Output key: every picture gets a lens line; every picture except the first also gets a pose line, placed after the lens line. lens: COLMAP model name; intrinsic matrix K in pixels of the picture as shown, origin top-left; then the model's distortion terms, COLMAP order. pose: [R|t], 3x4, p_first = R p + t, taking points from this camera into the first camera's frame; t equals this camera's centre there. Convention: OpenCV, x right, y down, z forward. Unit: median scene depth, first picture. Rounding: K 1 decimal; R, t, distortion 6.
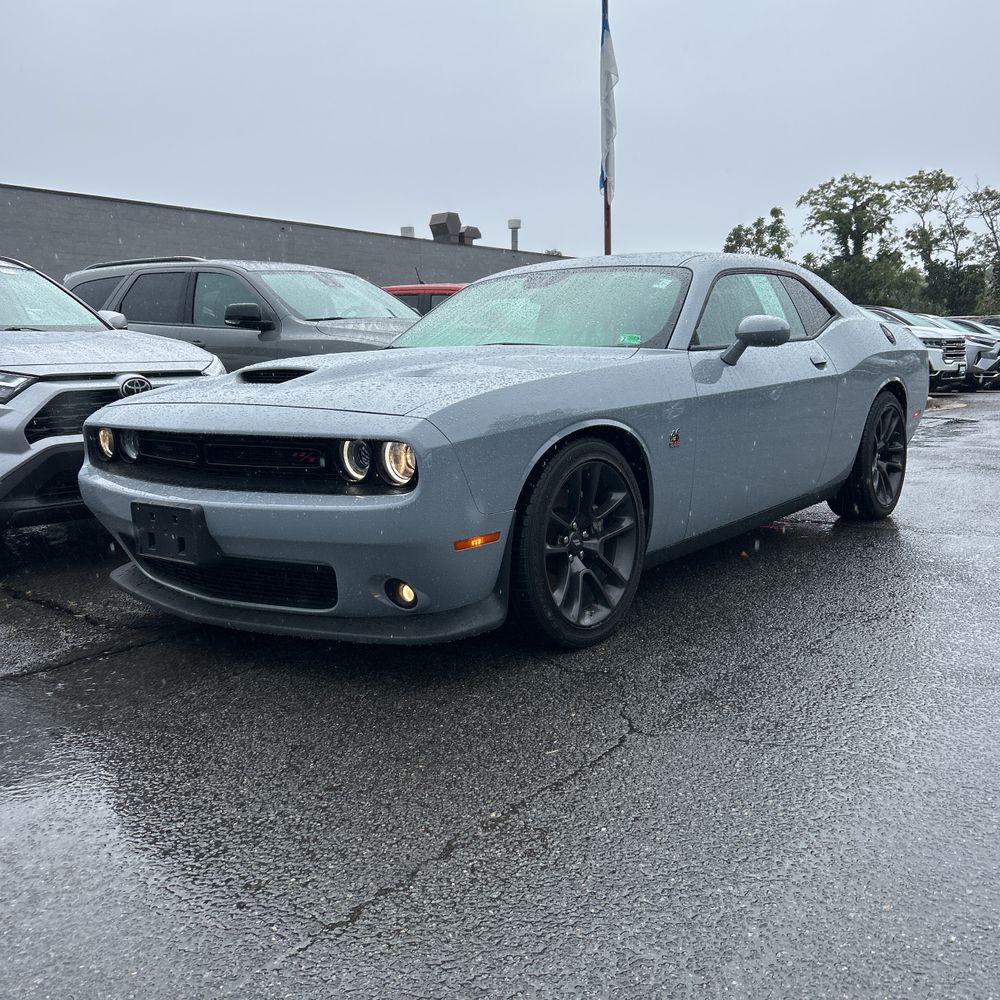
lens RADIAL K [[1009.4, 0, 500.0], [0, 1009.4, 500.0], [0, 0, 1]] dist [0.053599, -0.067622]
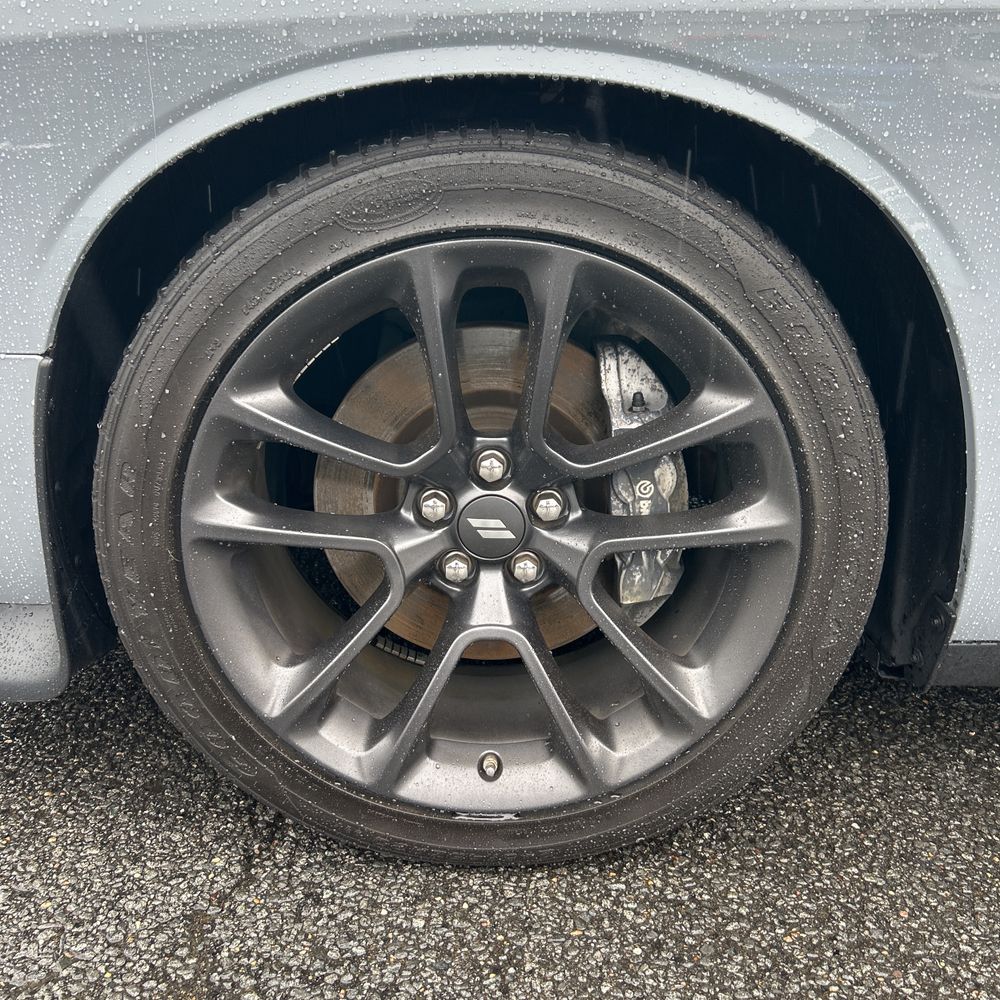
lens RADIAL K [[950.9, 0, 500.0], [0, 950.9, 500.0], [0, 0, 1]] dist [0.048752, -0.094036]
pose [[0.626136, 0.303219, -0.718339, 0.115795], [-0.144607, 0.950462, 0.275156, -0.017046], [0.766187, -0.068408, 0.638967, 0.357350]]
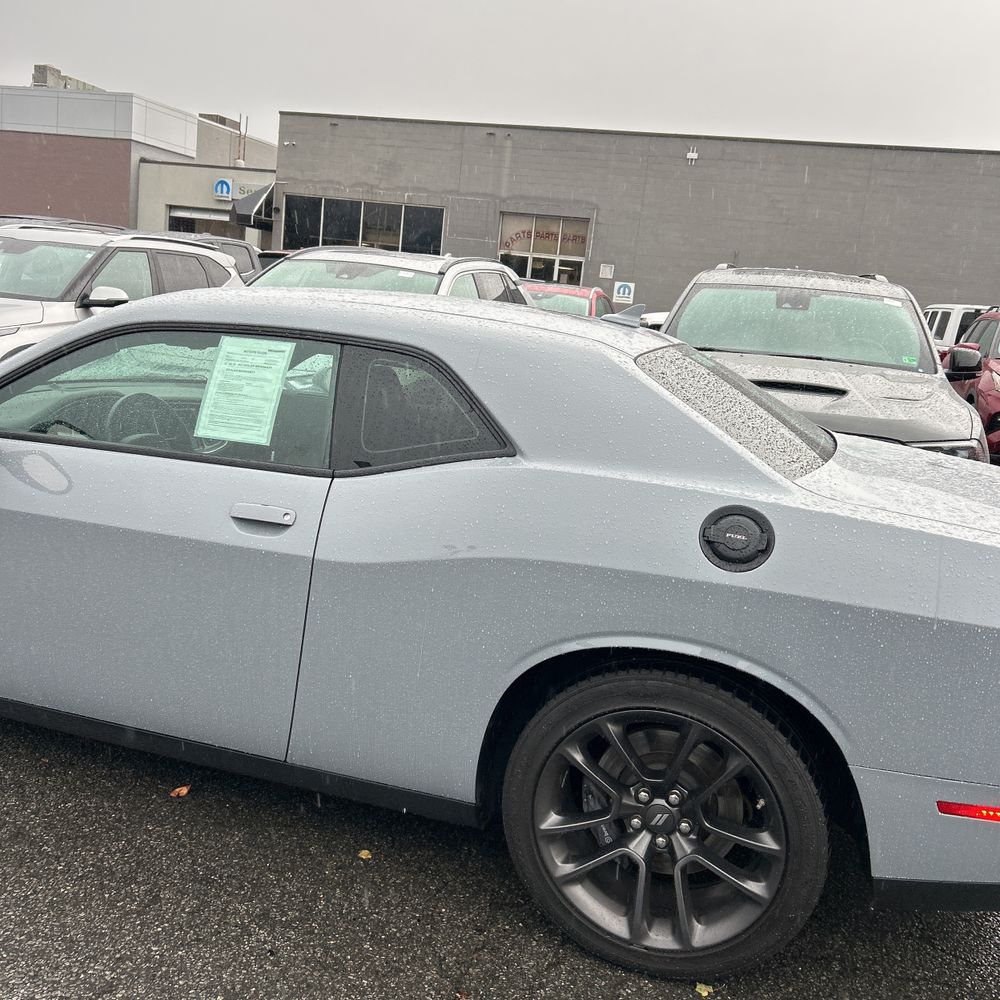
lens RADIAL K [[1009.4, 0, 500.0], [0, 1009.4, 500.0], [0, 0, 1]] dist [0.053599, -0.067622]
pose [[0.348289, 0.245293, -0.904724, 0.497381], [-0.235867, 0.957035, 0.168674, -0.158119], [0.907227, 0.154647, 0.391181, 0.553714]]
